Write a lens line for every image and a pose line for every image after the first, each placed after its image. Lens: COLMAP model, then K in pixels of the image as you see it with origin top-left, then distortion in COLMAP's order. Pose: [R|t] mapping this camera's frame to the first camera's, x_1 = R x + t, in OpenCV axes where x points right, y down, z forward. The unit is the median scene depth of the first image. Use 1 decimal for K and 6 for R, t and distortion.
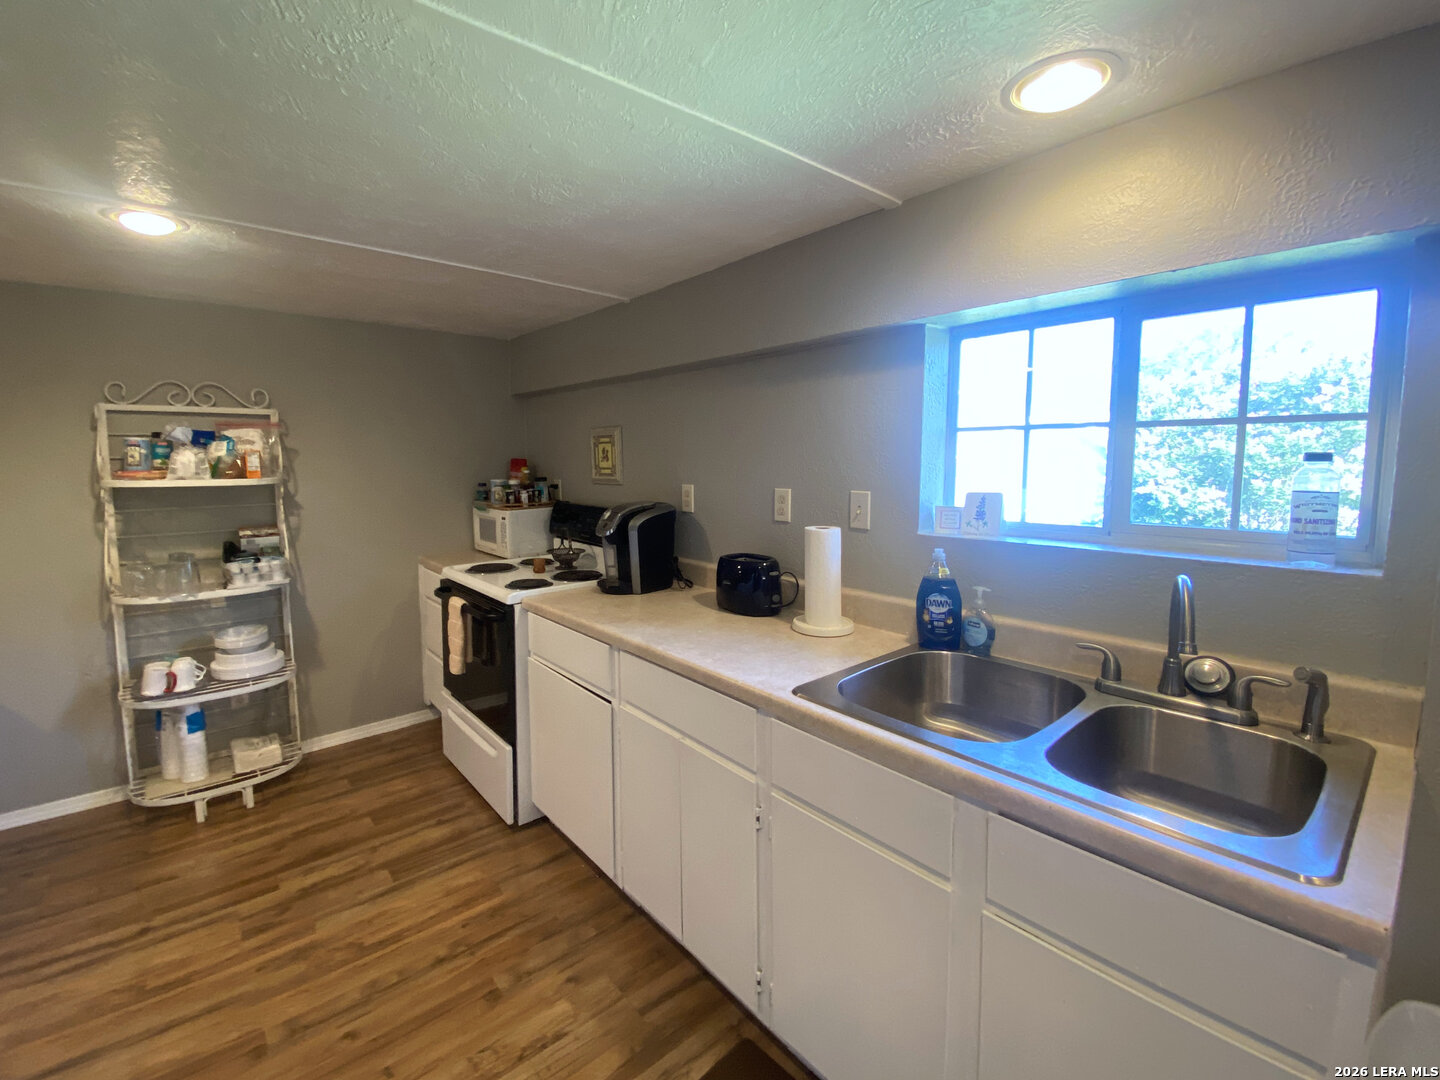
lens RADIAL K [[643.8, 0, 722.4], [0, 643.8, 527.7], [0, 0, 1]] dist [0.001236, -0.000099]
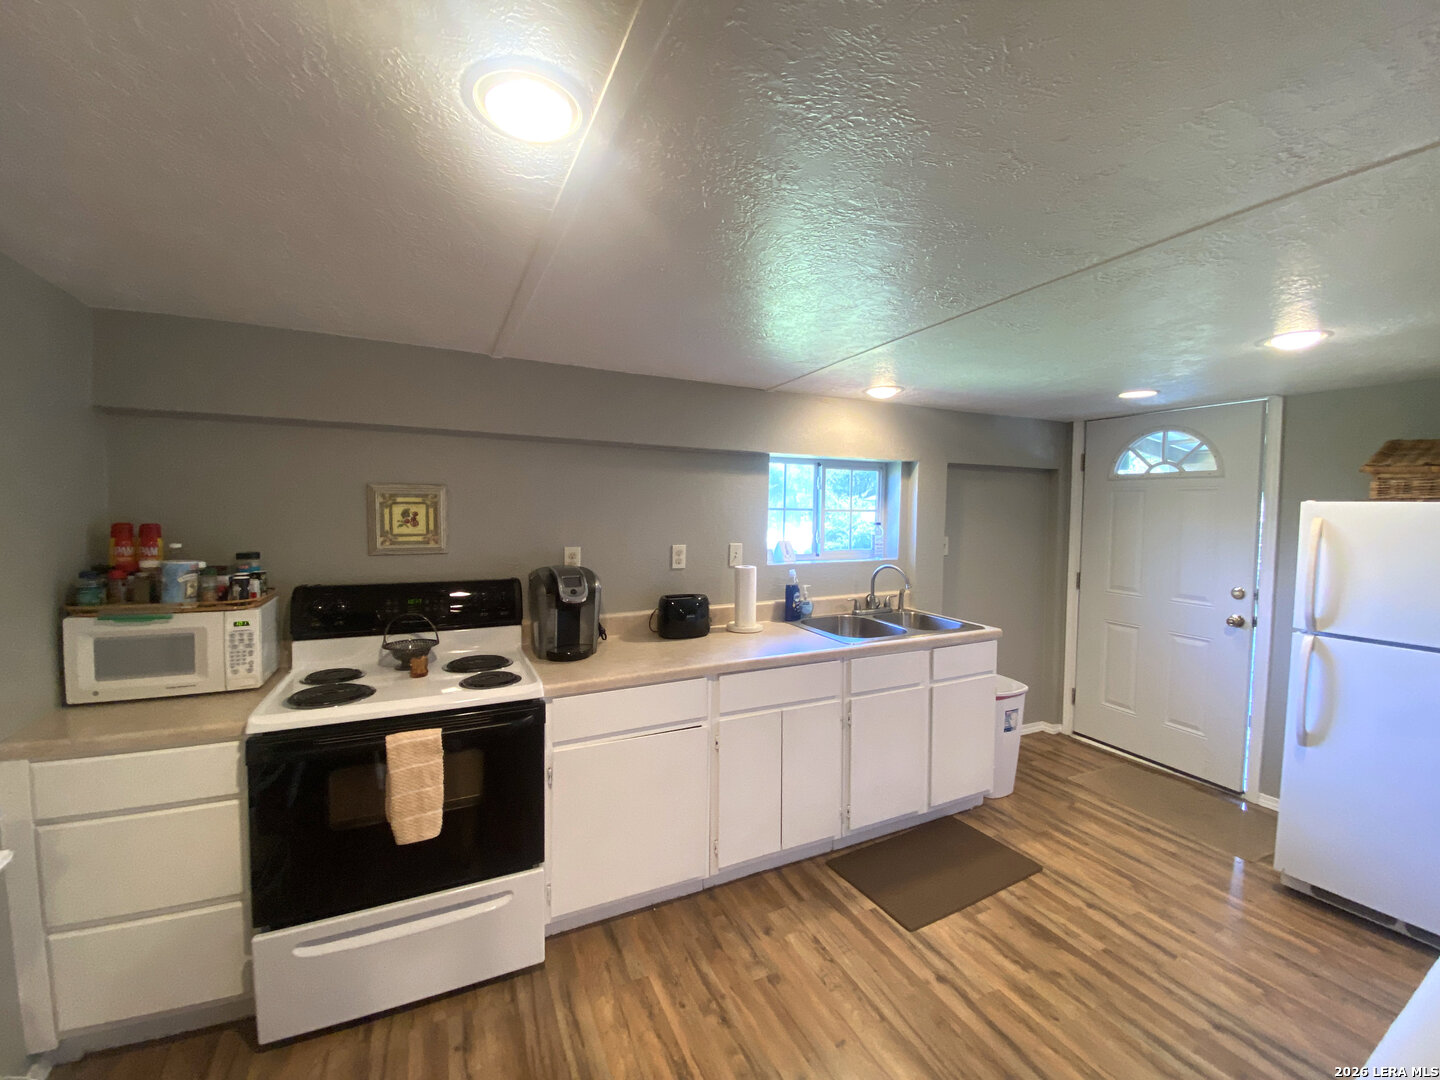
lens RADIAL K [[568.2, 0, 726.0], [0, 568.2, 540.8], [0, 0, 1]] dist [0.022321, -0.000079]
pose [[0.240626, -0.042234, 0.969699, -1.181010], [0.090522, 0.995675, 0.020903, -0.094786], [-0.966387, 0.082750, 0.243409, 0.652343]]
